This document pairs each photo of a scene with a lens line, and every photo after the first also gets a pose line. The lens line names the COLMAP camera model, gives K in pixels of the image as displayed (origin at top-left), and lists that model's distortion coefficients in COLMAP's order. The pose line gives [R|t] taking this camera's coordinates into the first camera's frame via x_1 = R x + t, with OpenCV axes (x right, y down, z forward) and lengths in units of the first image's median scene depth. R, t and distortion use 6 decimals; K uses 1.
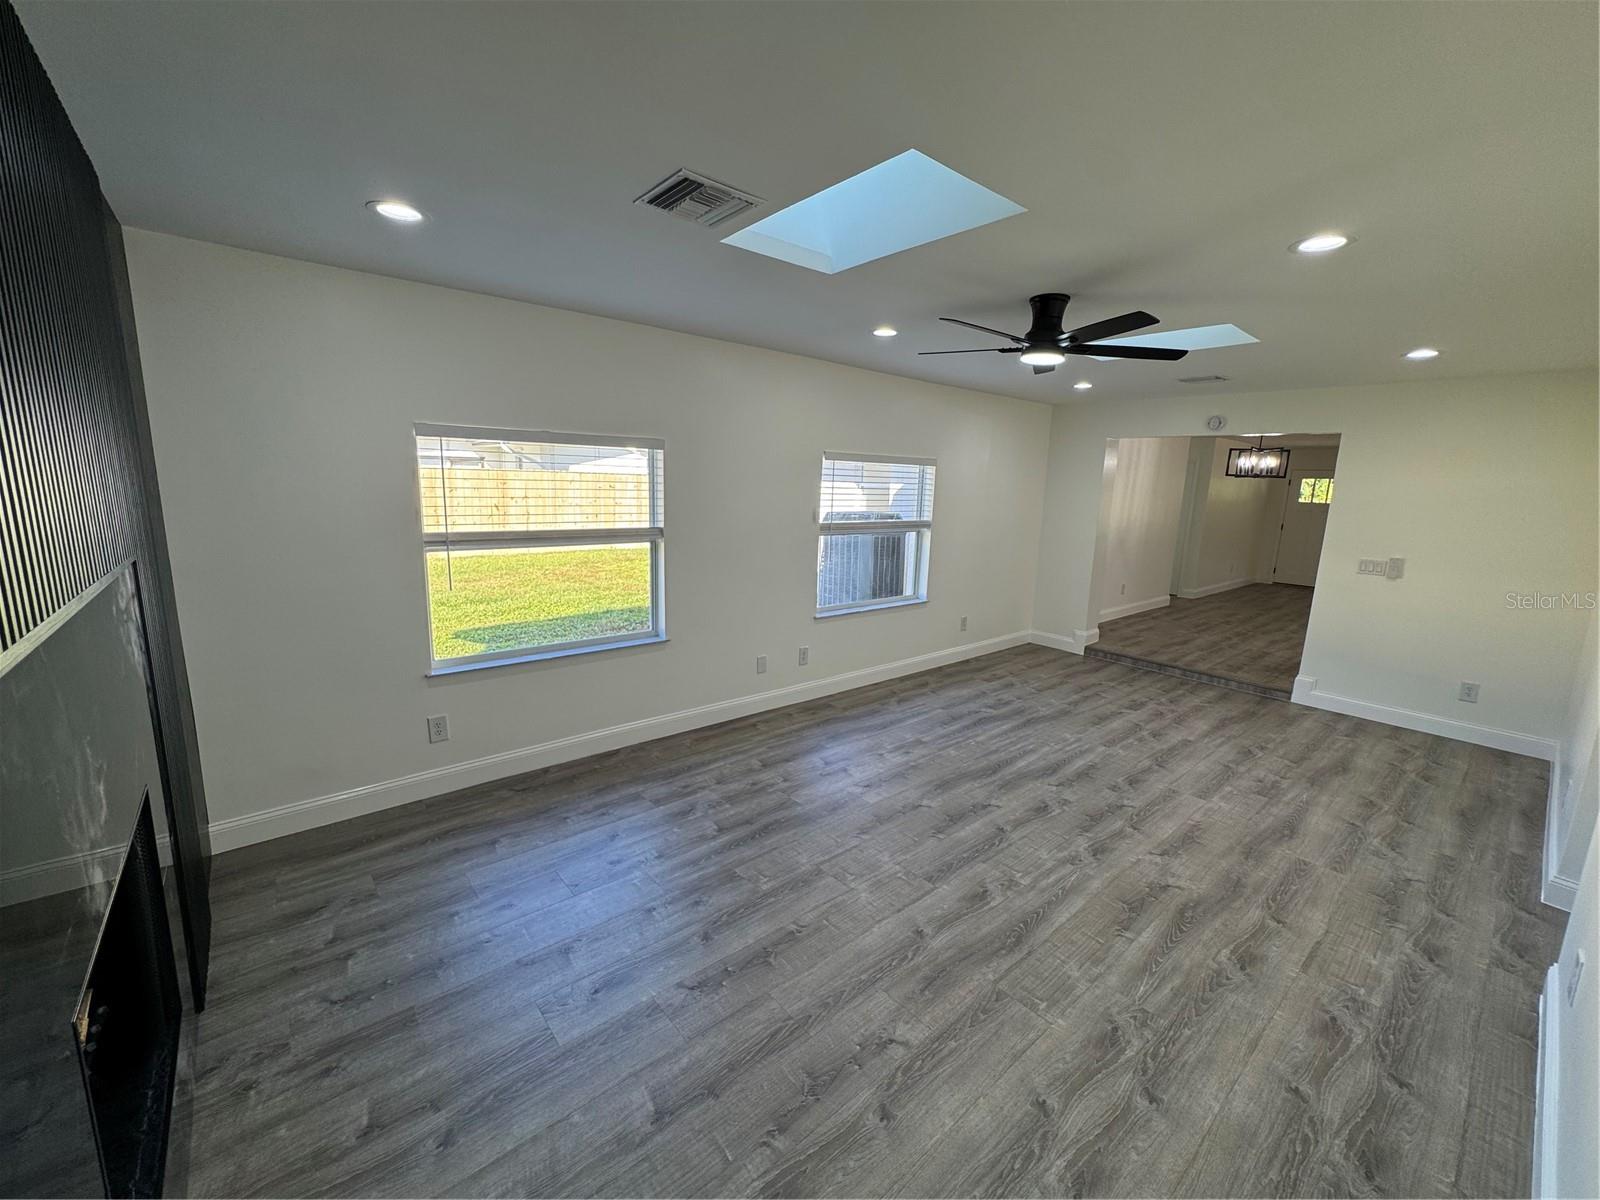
lens RADIAL K [[647.0, 0, 800.0], [0, 647.0, 600.0], [0, 0, 1]] dist [-0.001268, 0.000012]
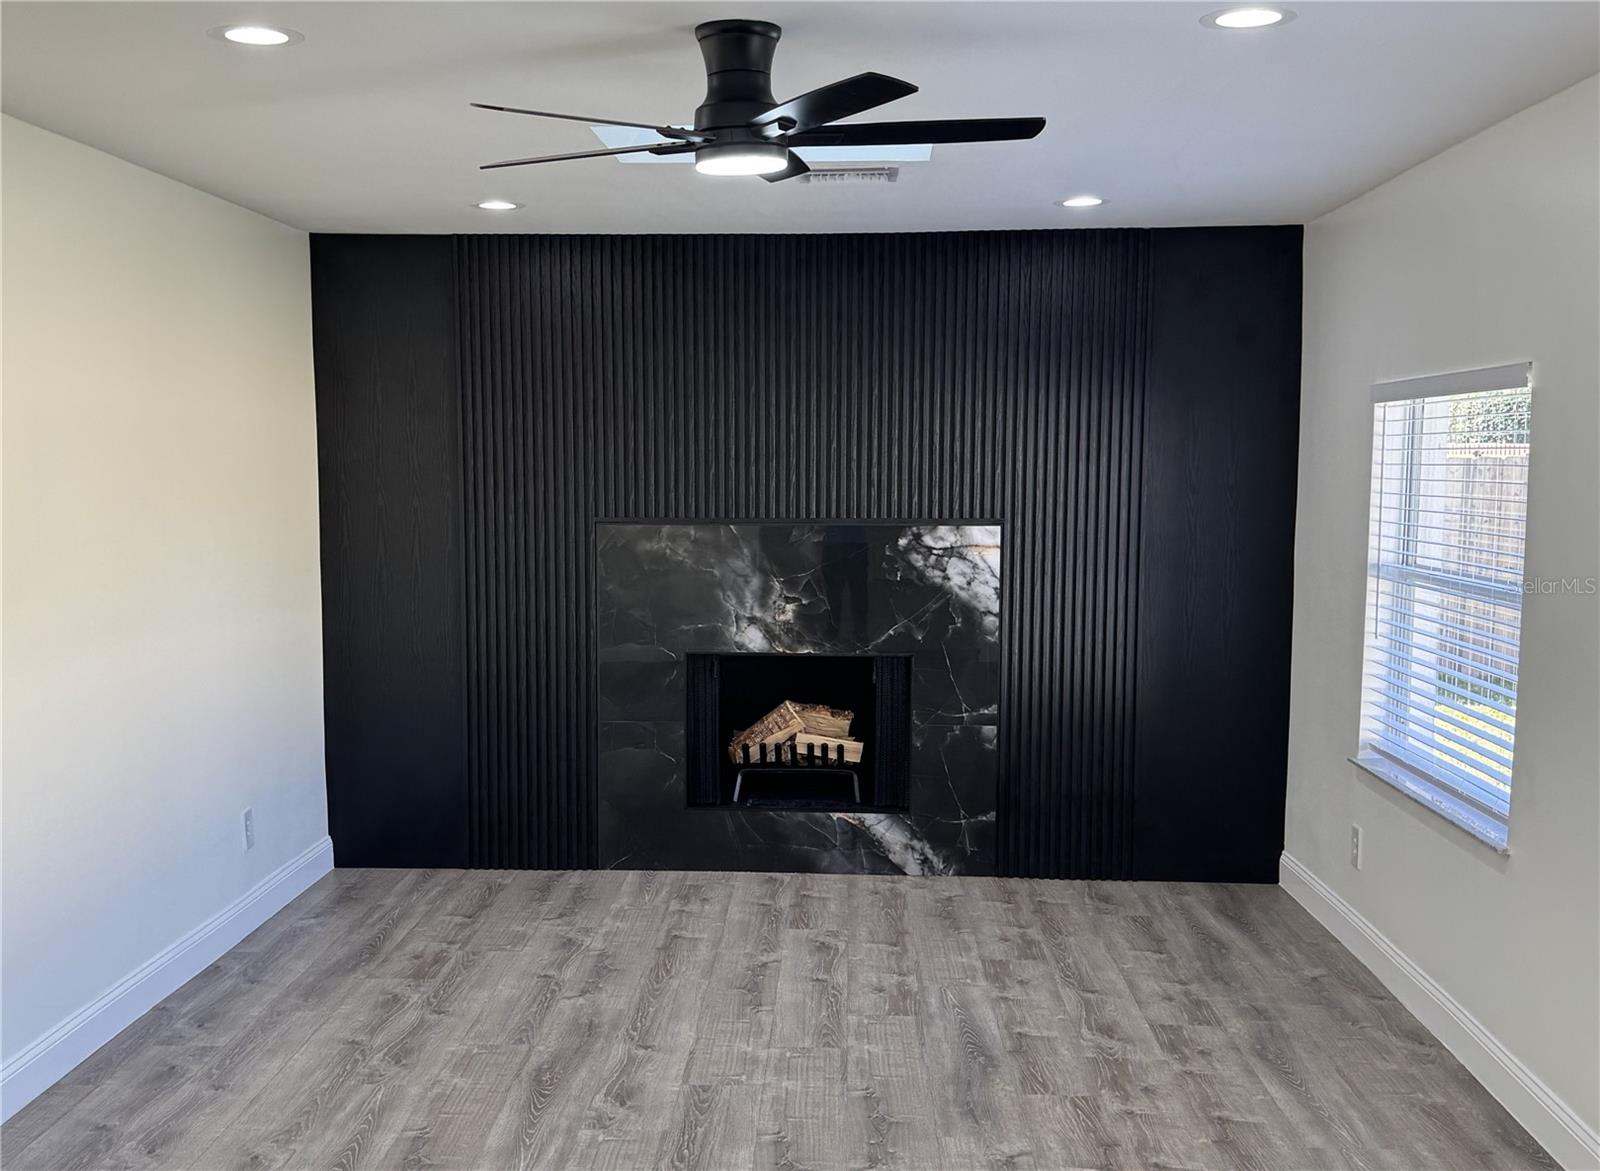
lens RADIAL K [[1602.6, 0, 796.1], [0, 1602.6, 641.3], [0, 0, 1]] dist [0.018576, 0.020679]
pose [[-0.665312, 0.053639, -0.744636, 1.374249], [-0.156755, 0.965145, 0.209579, -0.345671], [0.729923, 0.256161, -0.633714, 2.098508]]
